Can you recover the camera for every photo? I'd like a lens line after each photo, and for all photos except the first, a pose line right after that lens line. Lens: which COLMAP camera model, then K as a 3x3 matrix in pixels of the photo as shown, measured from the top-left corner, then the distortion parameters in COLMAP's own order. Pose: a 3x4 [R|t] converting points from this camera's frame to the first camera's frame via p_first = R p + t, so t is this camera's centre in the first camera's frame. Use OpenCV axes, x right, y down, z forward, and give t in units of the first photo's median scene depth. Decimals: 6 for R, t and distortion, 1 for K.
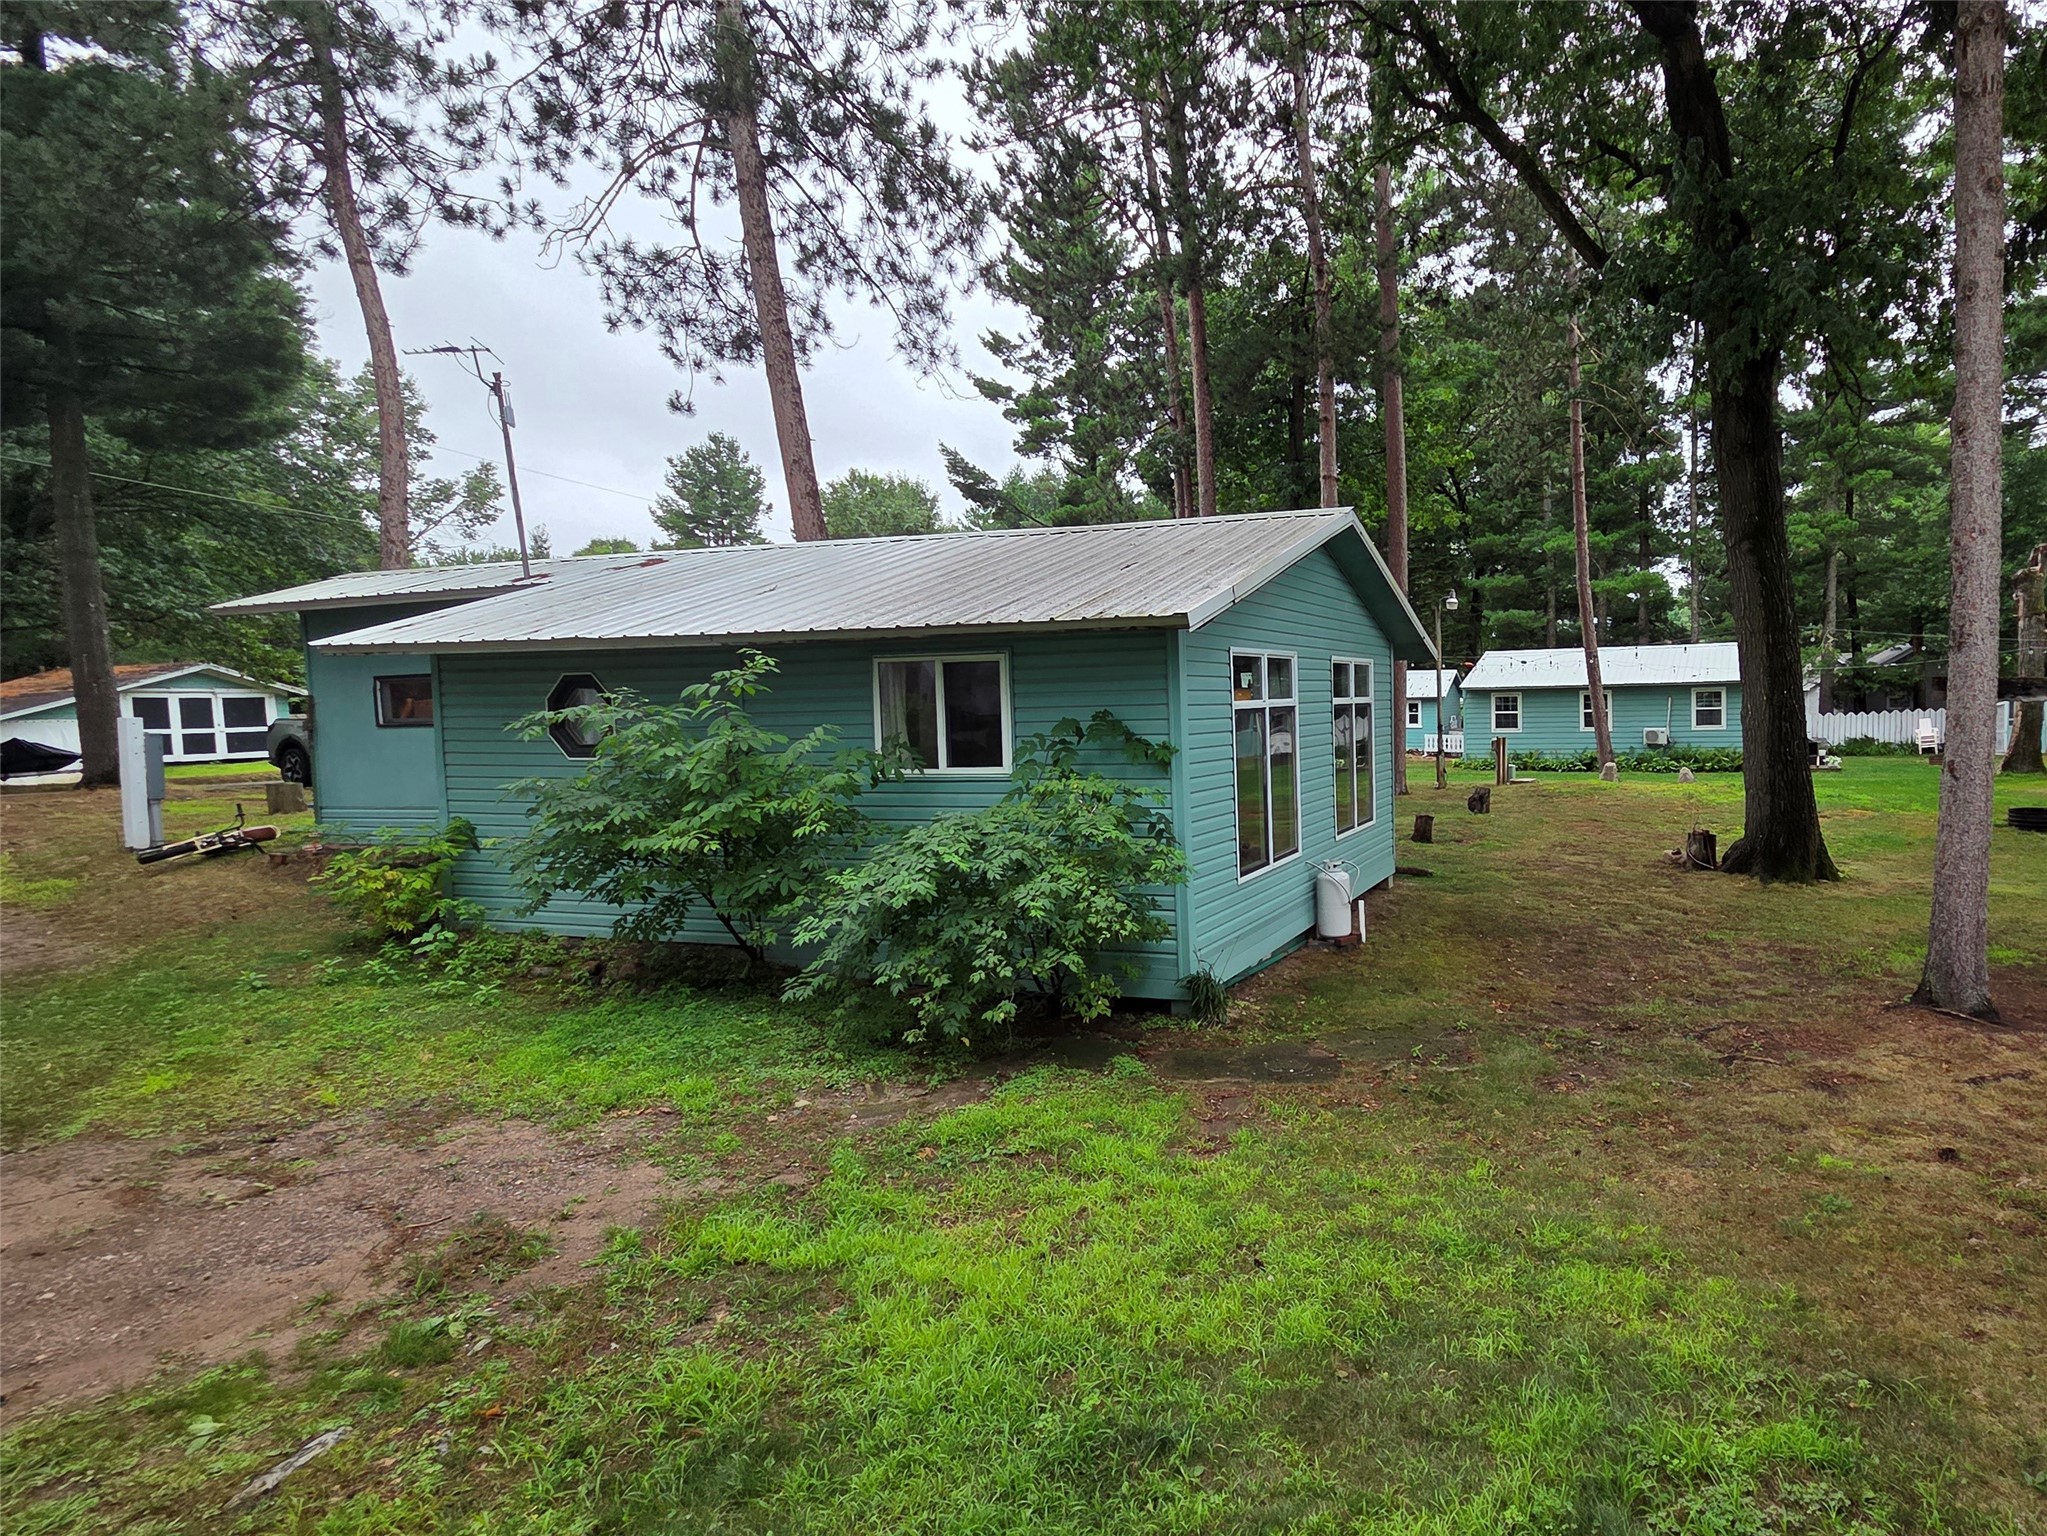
lens RADIAL K [[818.1, 0, 1039.4], [0, 818.1, 773.5], [0, 0, 1]] dist [0.000855, 0.000076]
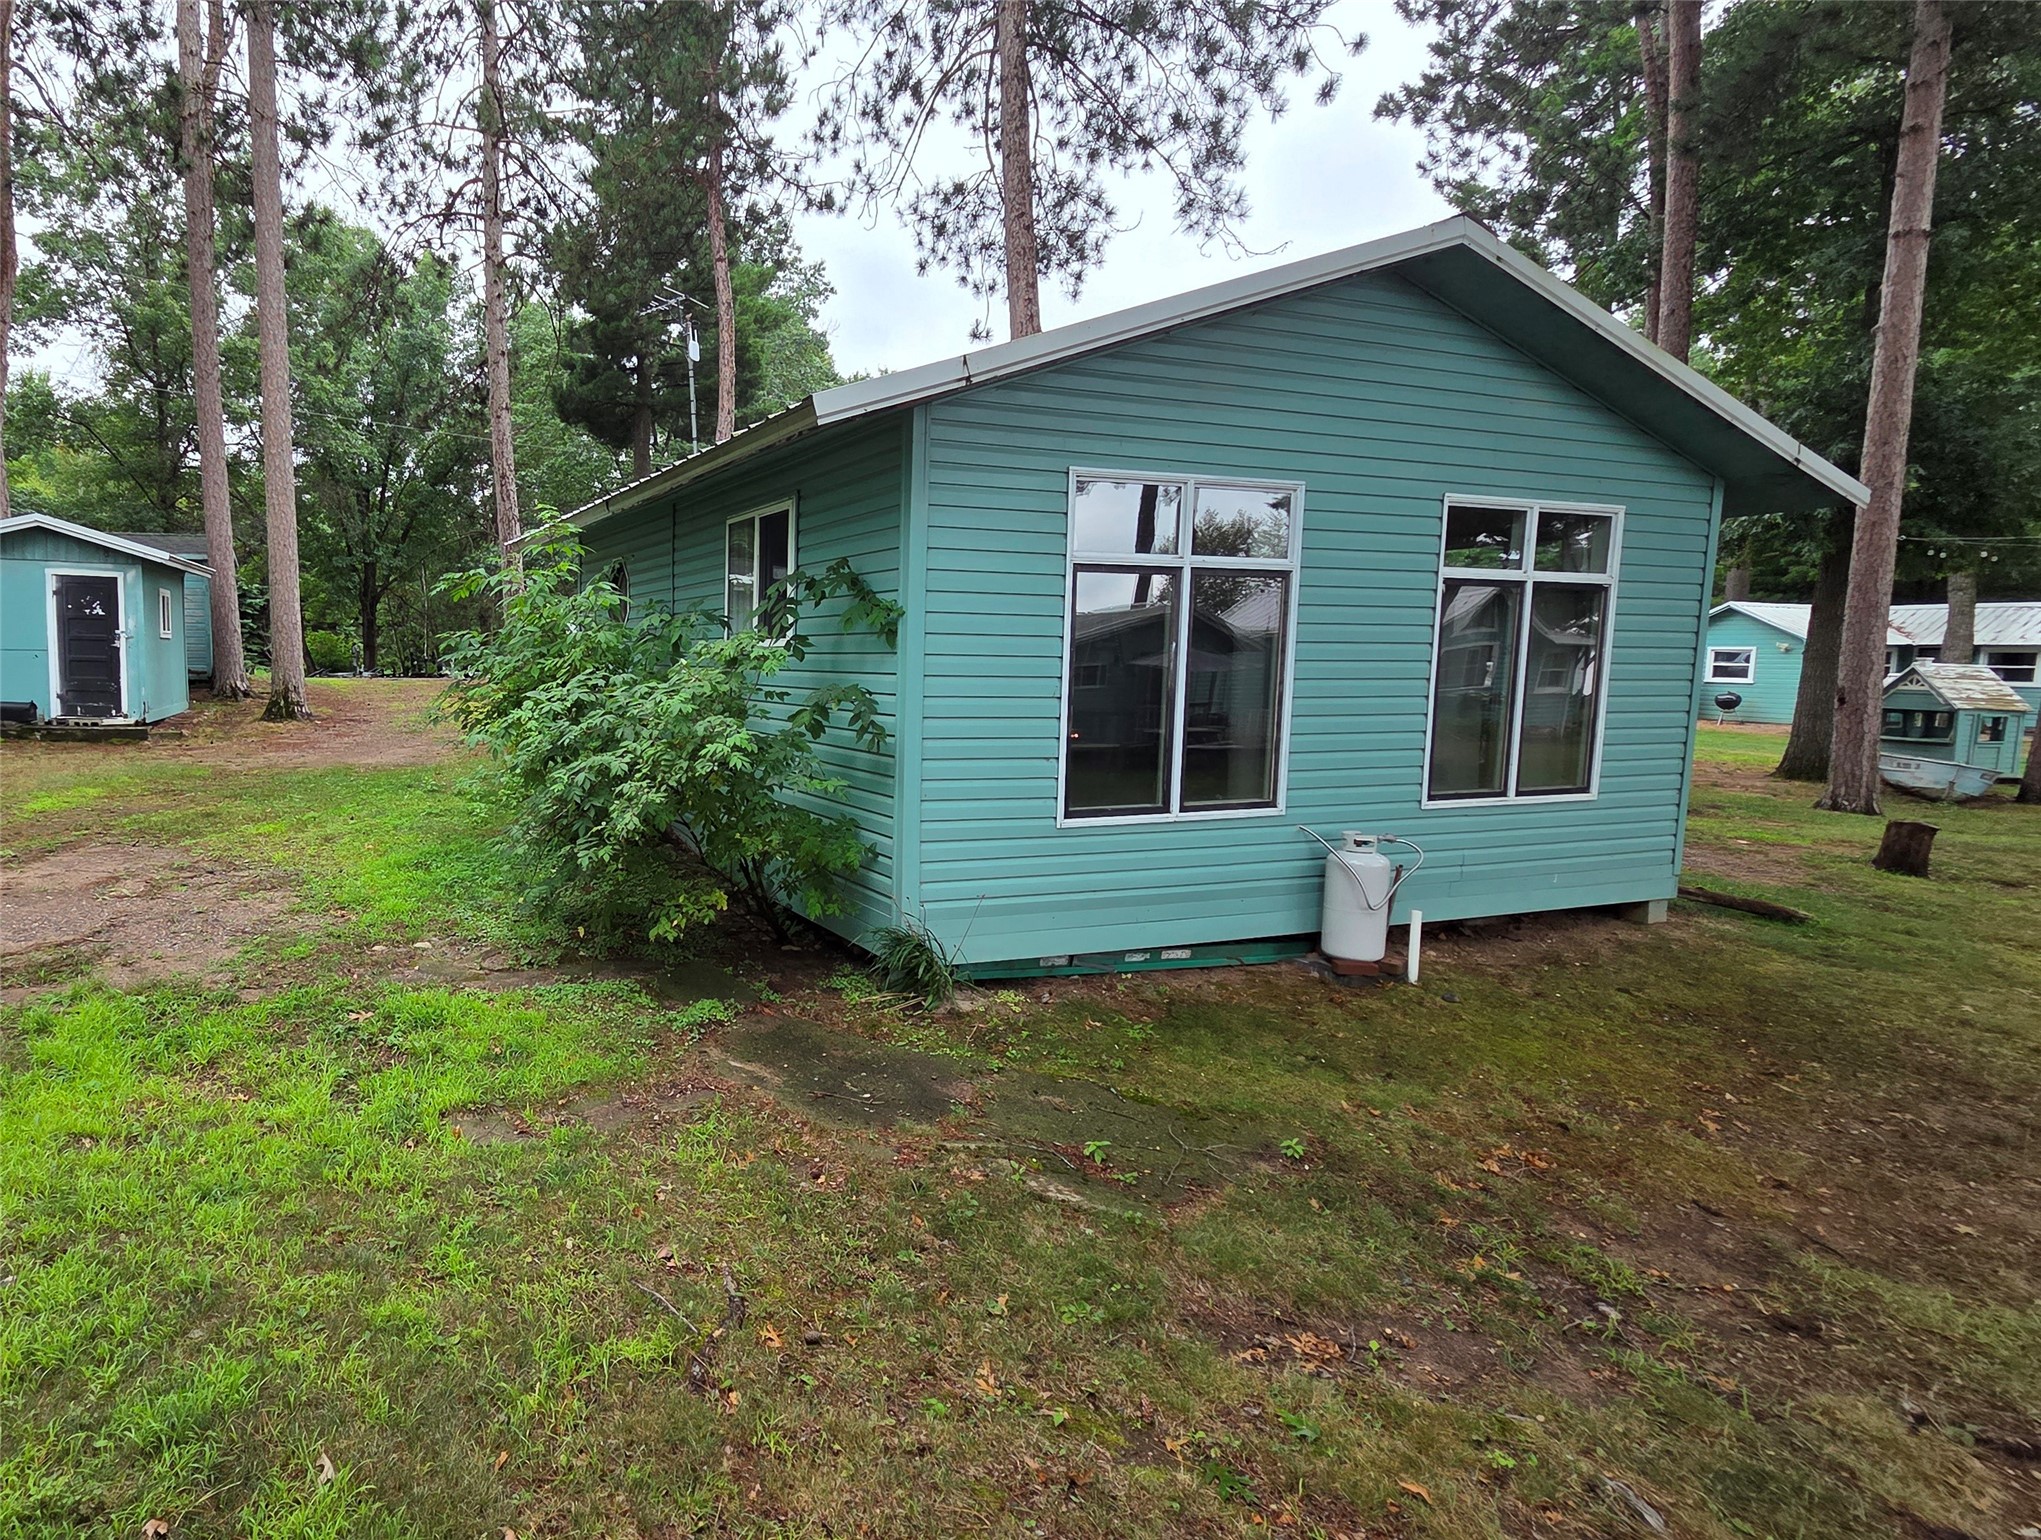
lens RADIAL K [[815.7, 0, 1022.0], [0, 815.7, 758.0], [0, 0, 1]] dist [0.000855, 0.000076]
pose [[0.800693, 0.098312, -0.590953, 0.300029], [-0.076355, 0.995145, 0.062100, 0.019517], [0.594190, -0.004601, 0.804312, 0.220879]]
